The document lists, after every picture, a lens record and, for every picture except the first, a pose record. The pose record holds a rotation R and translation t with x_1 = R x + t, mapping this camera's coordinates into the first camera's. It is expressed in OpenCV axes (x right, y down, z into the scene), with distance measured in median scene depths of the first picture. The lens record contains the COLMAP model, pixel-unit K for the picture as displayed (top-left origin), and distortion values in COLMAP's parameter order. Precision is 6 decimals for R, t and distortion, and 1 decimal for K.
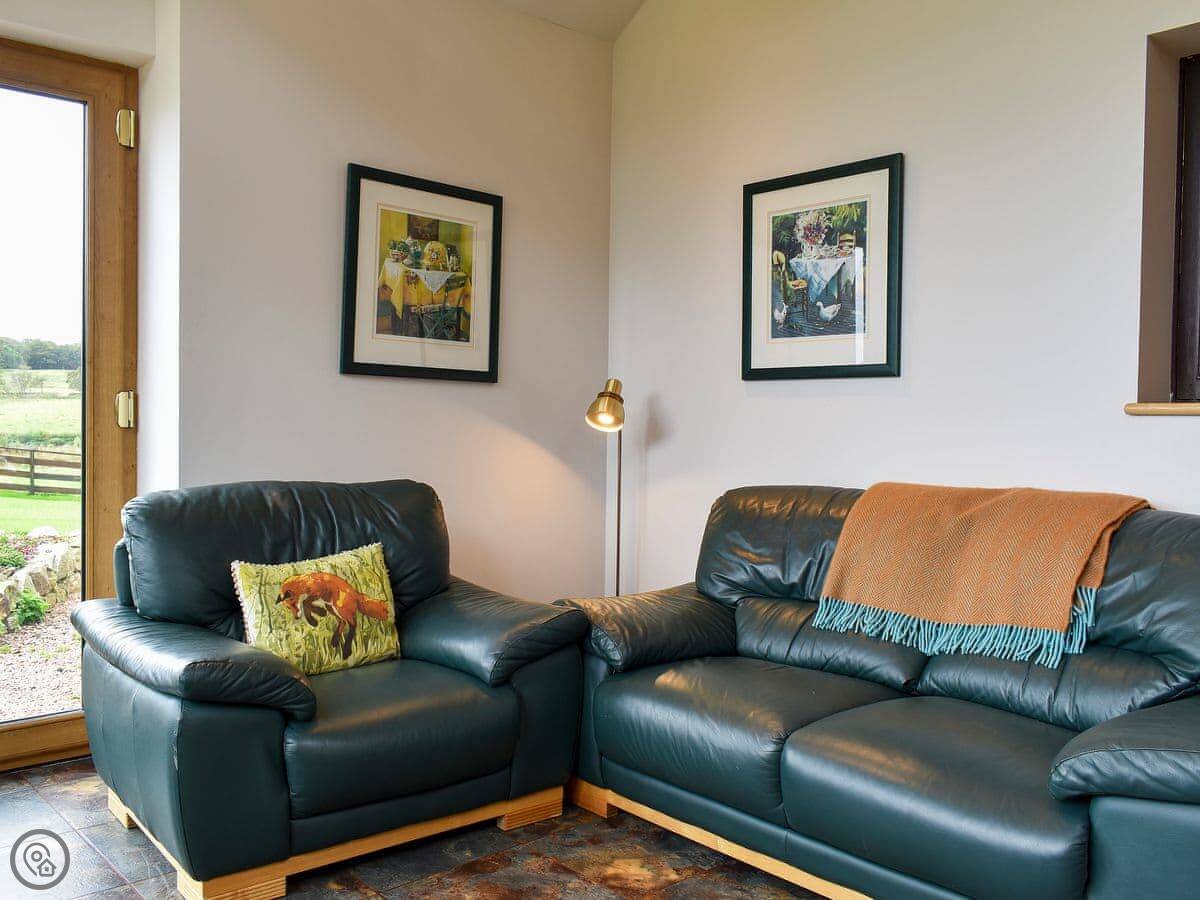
lens RADIAL K [[1060.6, 0, 600.5], [0, 1060.6, 447.1], [0, 0, 1]] dist [-0.009270, -0.003224]
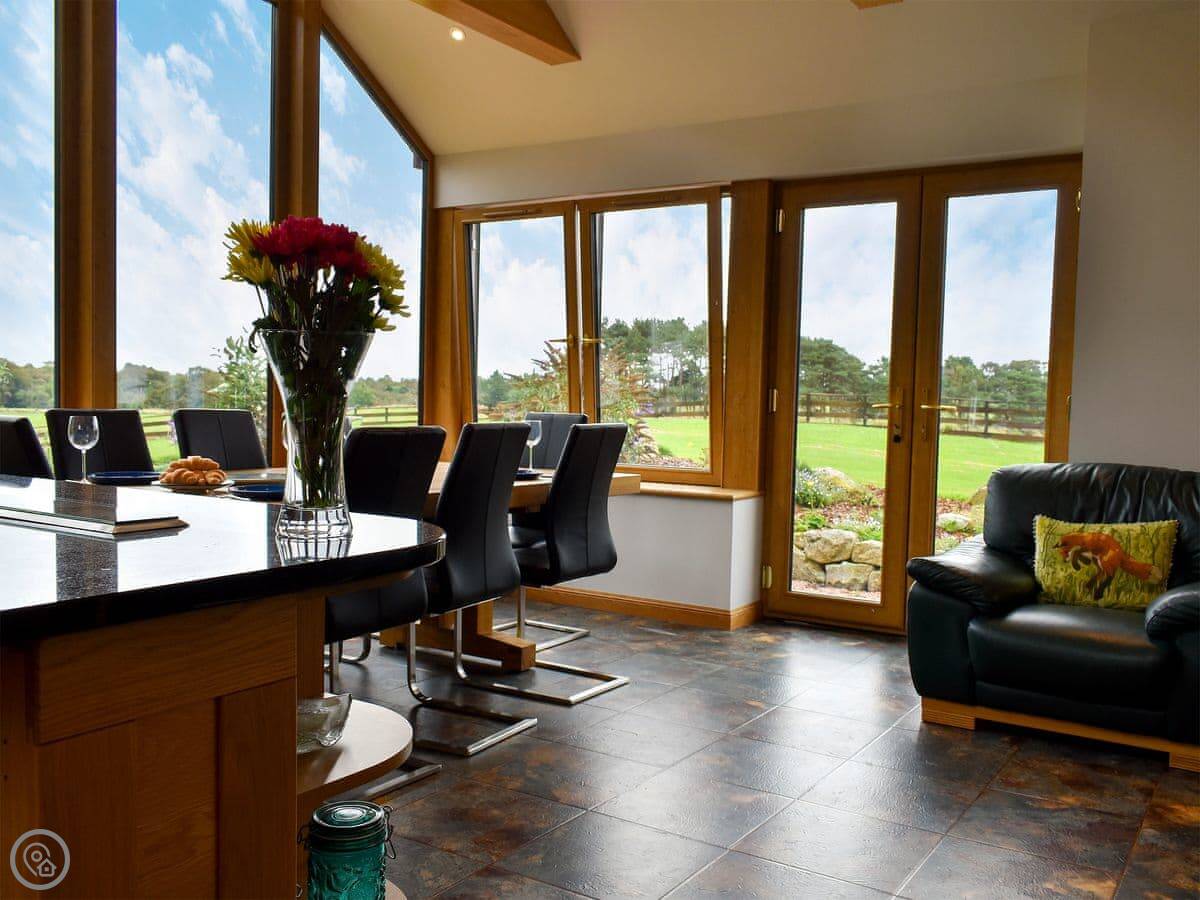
lens RADIAL K [[1060.6, 0, 566.0], [0, 1060.6, 473.5], [0, 0, 1]] dist [-0.009270, -0.003224]
pose [[0.226864, 0.061568, -0.971979, 0.859240], [-0.047642, 0.997507, 0.052065, 0.010320], [0.972761, 0.034496, 0.229231, 0.072537]]
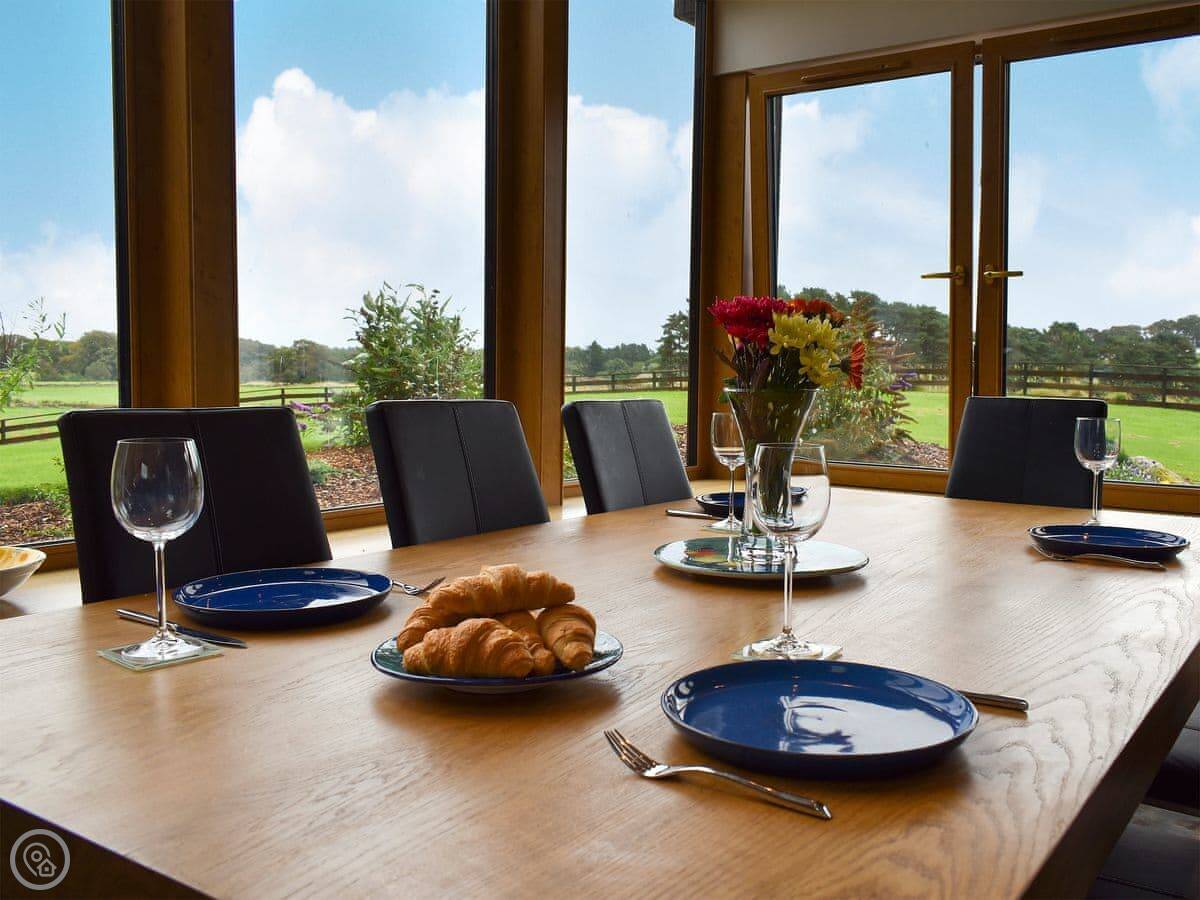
lens RADIAL K [[1060.6, 0, 601.5], [0, 1060.6, 446.4], [0, 0, 1]] dist [-0.009270, -0.003224]
pose [[0.170960, 0.063327, -0.983241, 0.695122], [-0.040735, 0.997533, 0.057165, 0.009610], [0.984436, 0.030279, 0.173117, 0.042046]]
